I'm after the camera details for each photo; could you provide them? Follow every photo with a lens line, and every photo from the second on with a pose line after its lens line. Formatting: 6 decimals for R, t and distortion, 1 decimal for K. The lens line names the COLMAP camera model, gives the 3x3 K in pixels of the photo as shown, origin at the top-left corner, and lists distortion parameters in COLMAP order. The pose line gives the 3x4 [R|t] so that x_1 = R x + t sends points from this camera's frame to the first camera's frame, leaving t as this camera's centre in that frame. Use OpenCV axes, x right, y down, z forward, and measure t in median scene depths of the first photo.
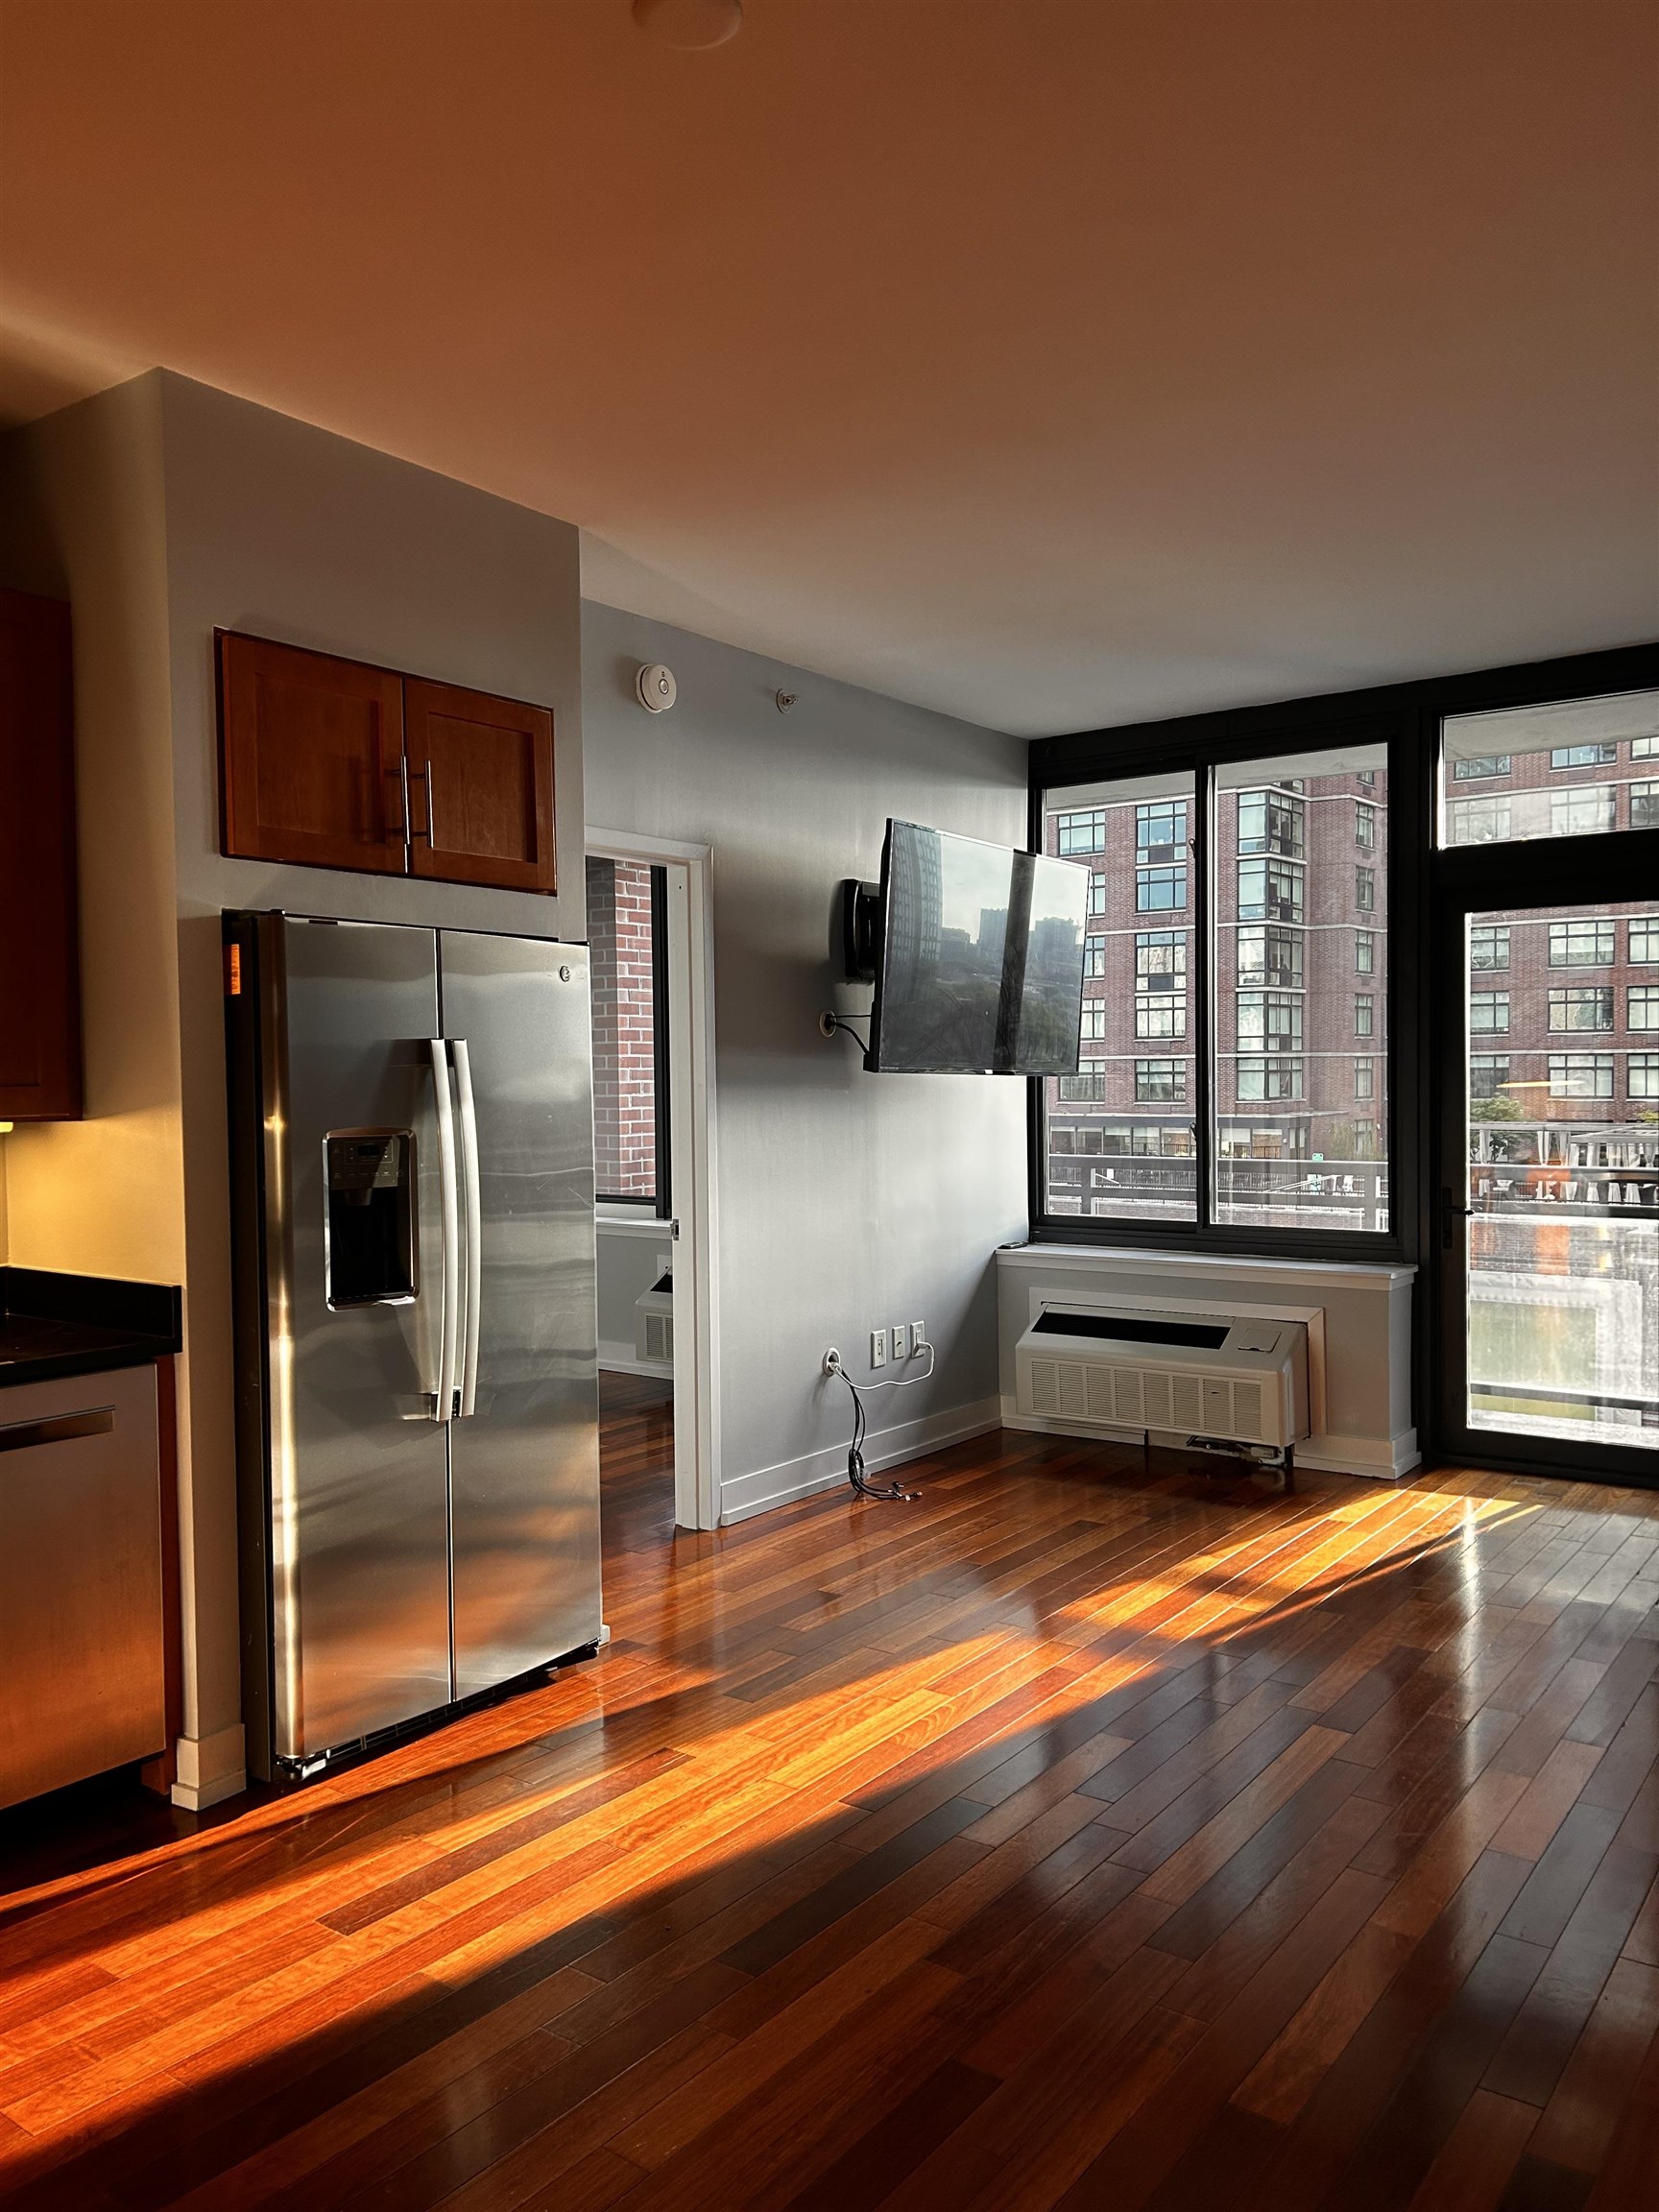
lens RADIAL K [[1629.5, 0, 801.5], [0, 1629.5, 1123.6], [0, 0, 1]] dist [0.002346, -0.094492]
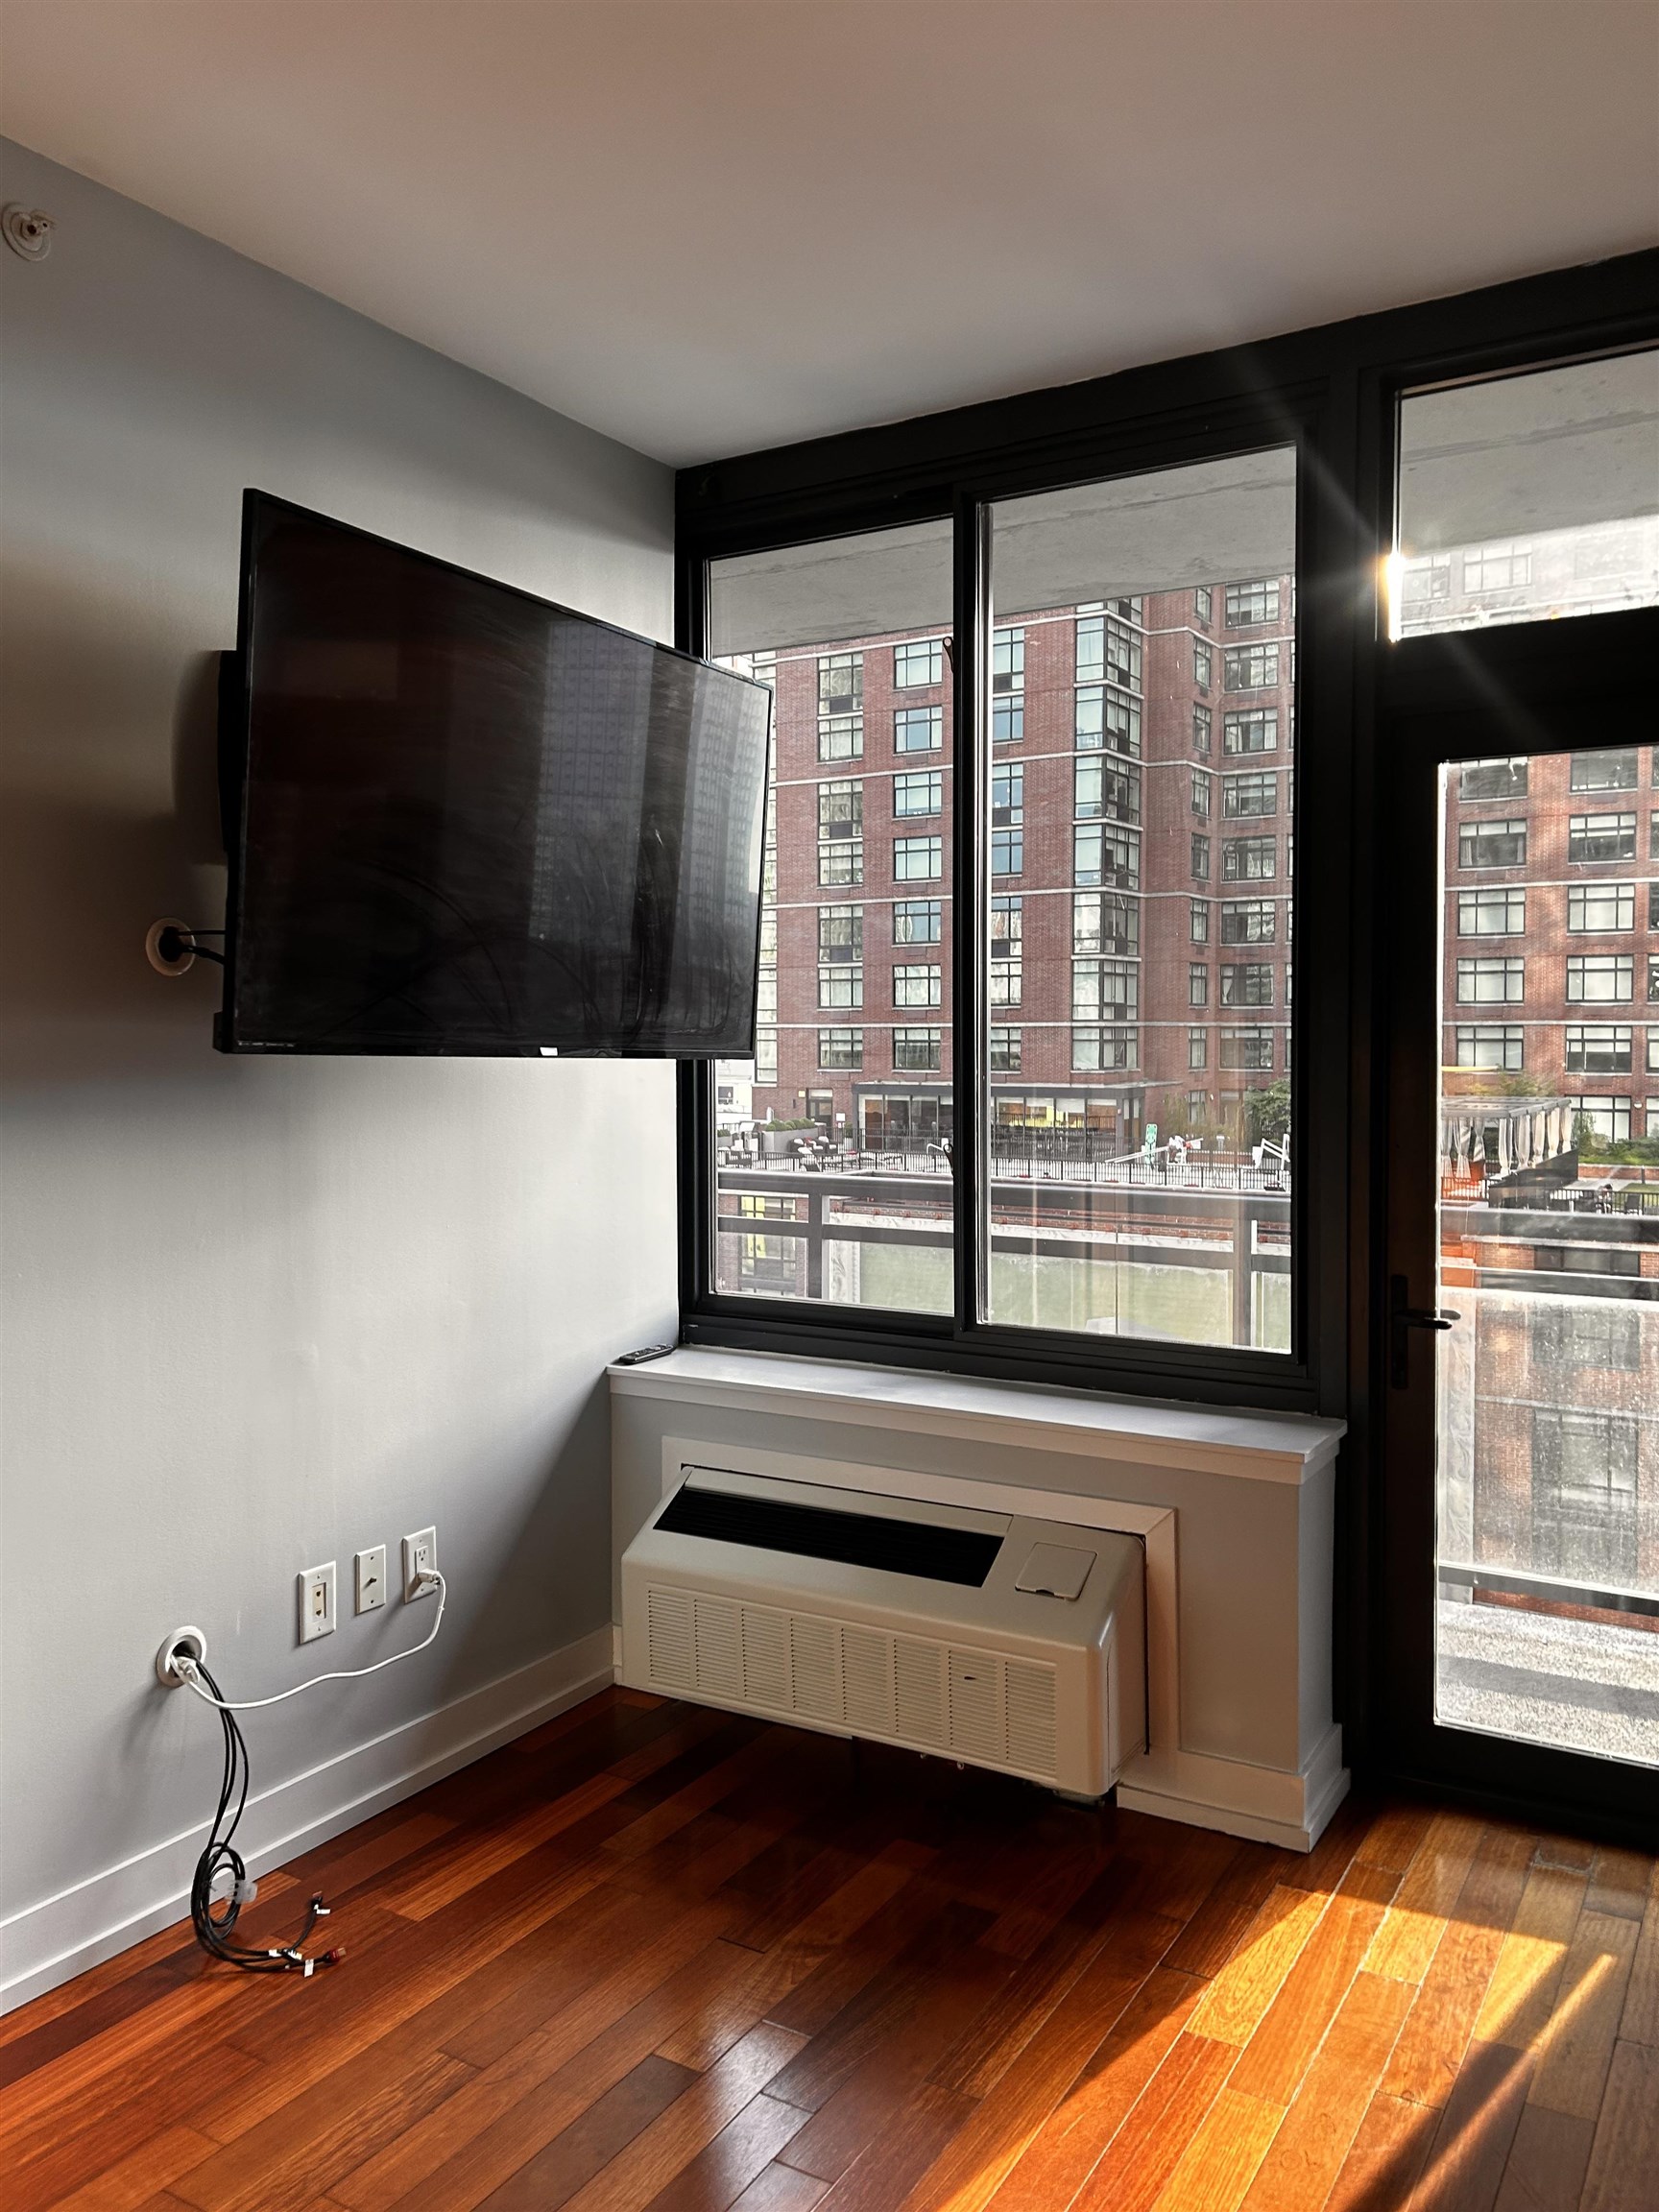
lens RADIAL K [[1641.4, 0, 829.5], [0, 1641.4, 1106.0], [0, 0, 1]] dist [-0.000194, -0.039178]
pose [[0.993558, 0.003897, 0.113254, 0.131941], [-0.005034, 0.999940, 0.009759, -0.019037], [-0.113209, -0.010266, 0.993518, 0.430852]]
